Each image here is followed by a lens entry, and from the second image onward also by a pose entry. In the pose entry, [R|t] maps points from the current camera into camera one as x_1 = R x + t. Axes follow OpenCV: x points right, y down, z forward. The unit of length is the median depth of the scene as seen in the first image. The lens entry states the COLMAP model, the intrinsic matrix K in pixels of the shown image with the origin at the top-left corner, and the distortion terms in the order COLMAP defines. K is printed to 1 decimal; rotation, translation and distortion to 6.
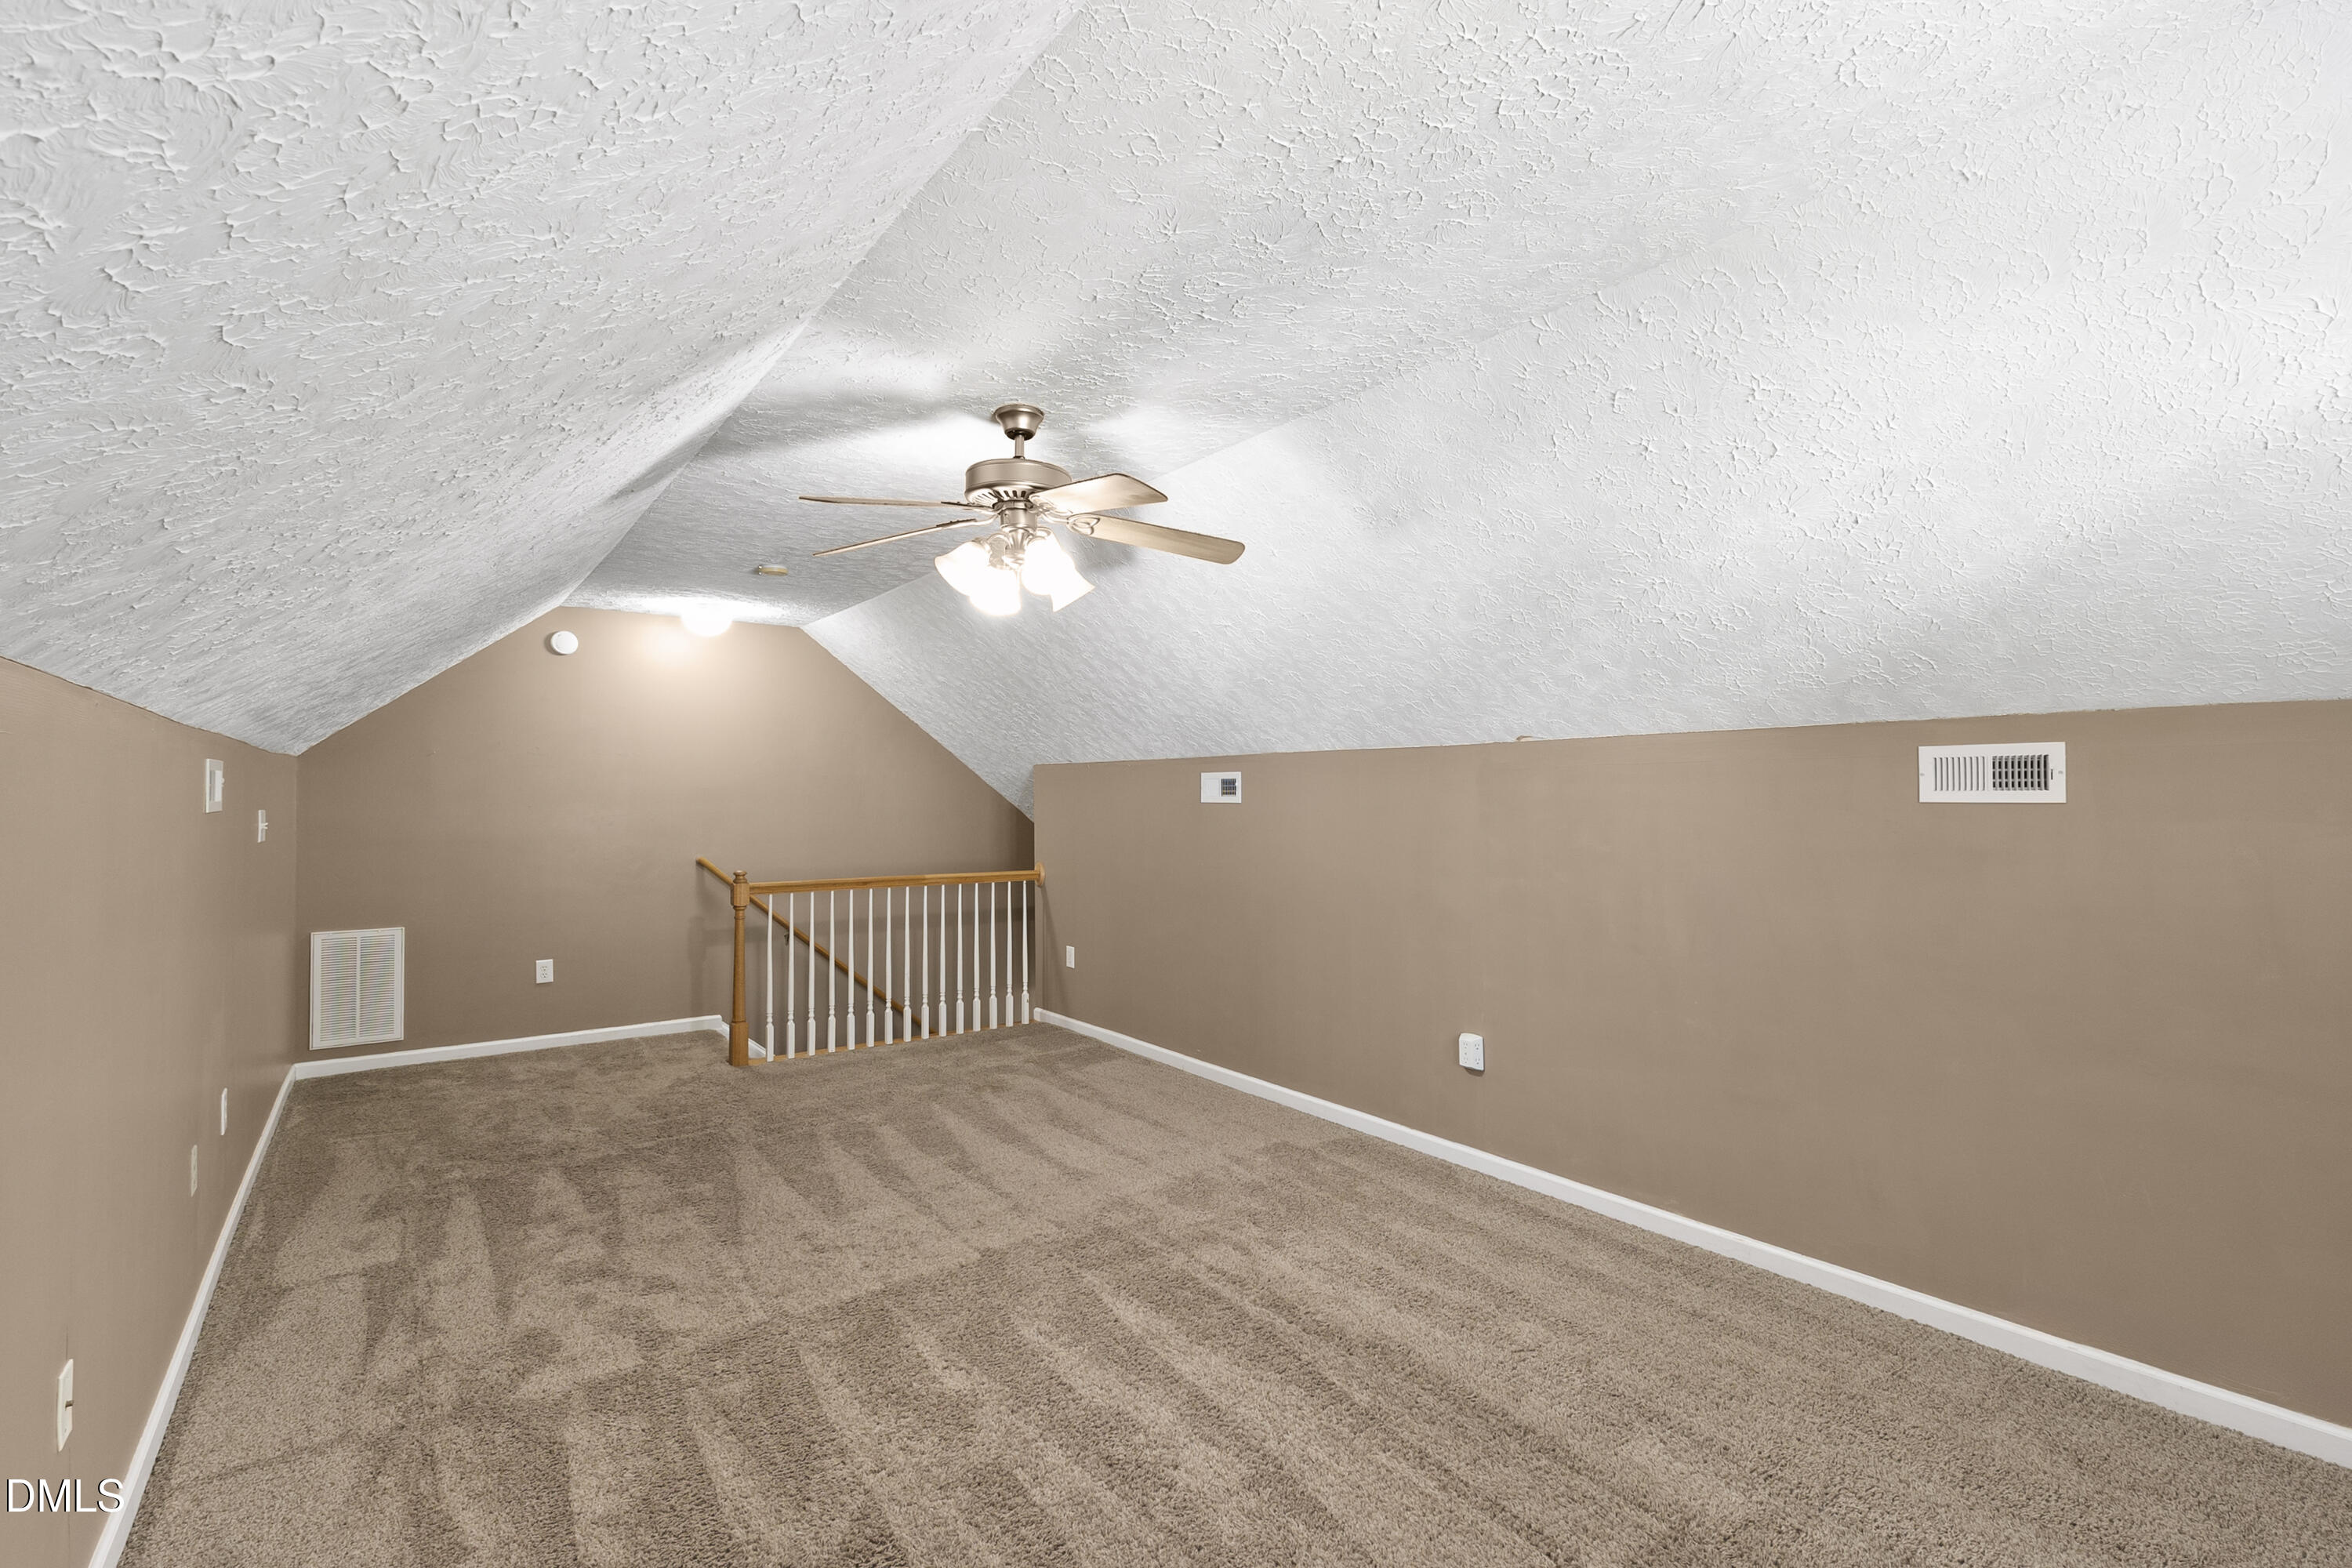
lens RADIAL K [[1043.2, 0, 1170.7], [0, 1043.2, 778.2], [0, 0, 1]] dist [-0.013373, 0.008388]
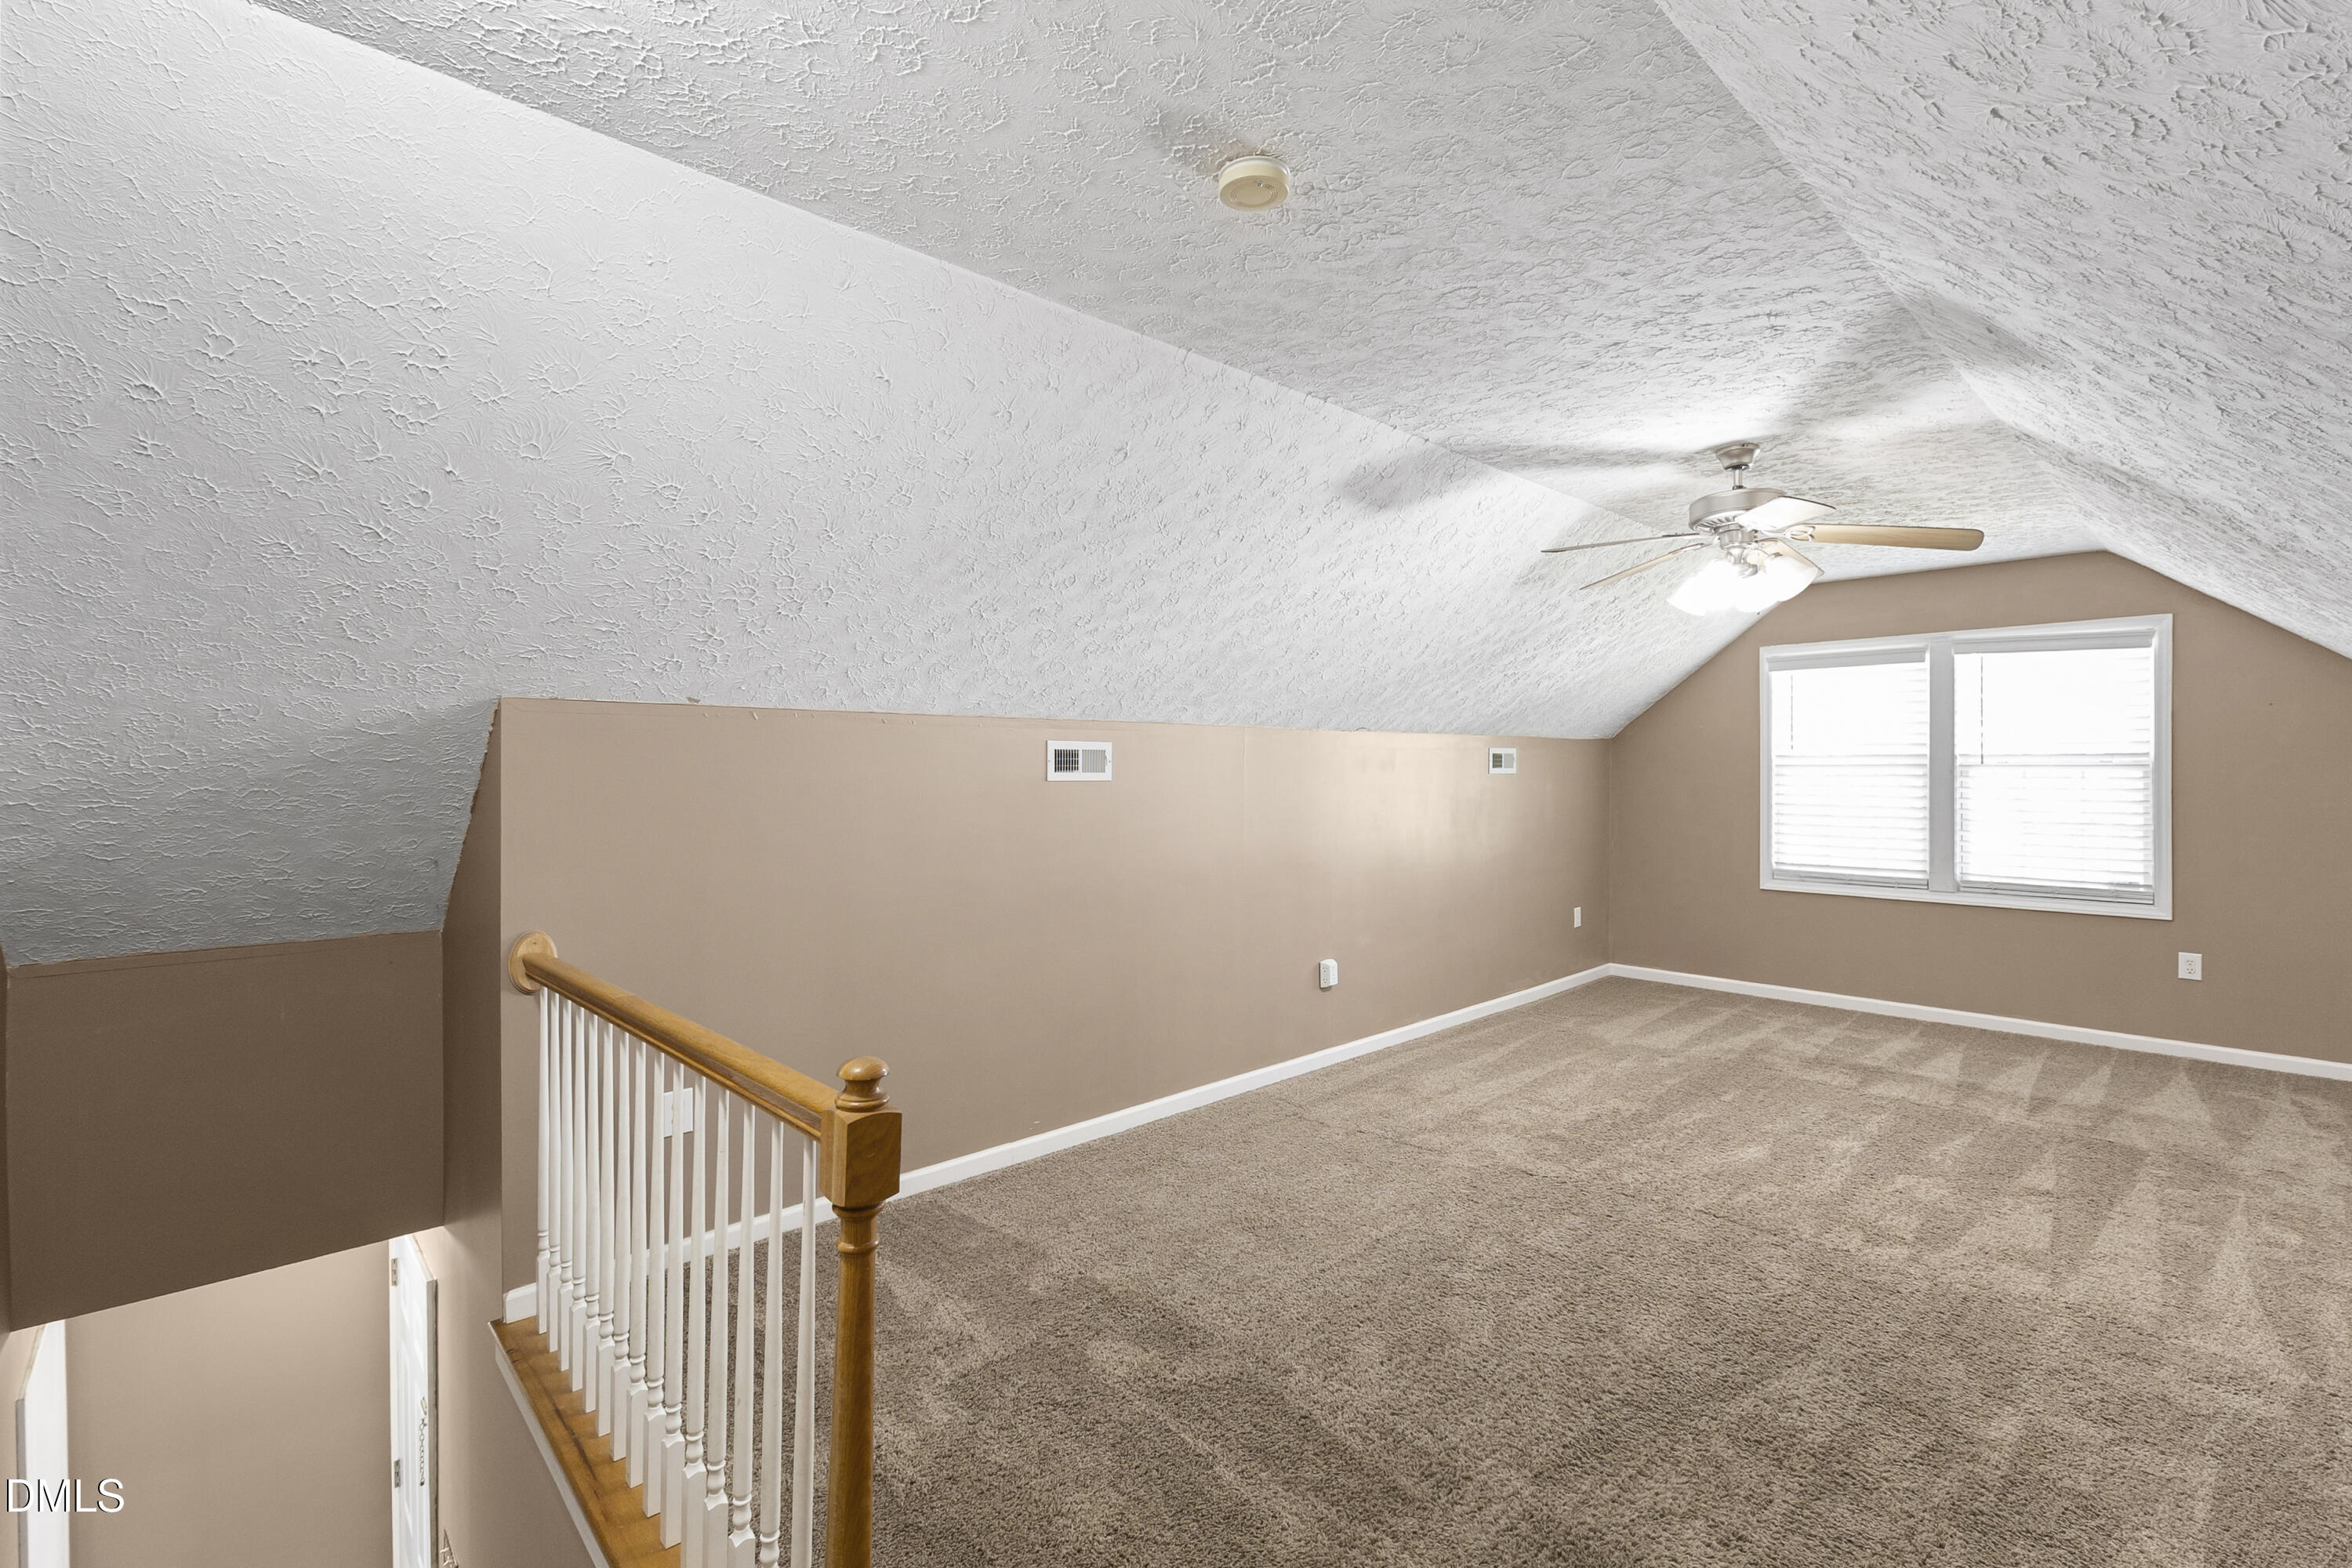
lens RADIAL K [[1043.2, 0, 1170.7], [0, 1043.2, 778.2], [0, 0, 1]] dist [-0.013373, 0.008388]
pose [[-0.098329, 0.000989, 0.995153, -0.775702], [-0.005482, 0.999984, -0.001535, 0.024151], [-0.995139, -0.005606, -0.098322, 1.062911]]
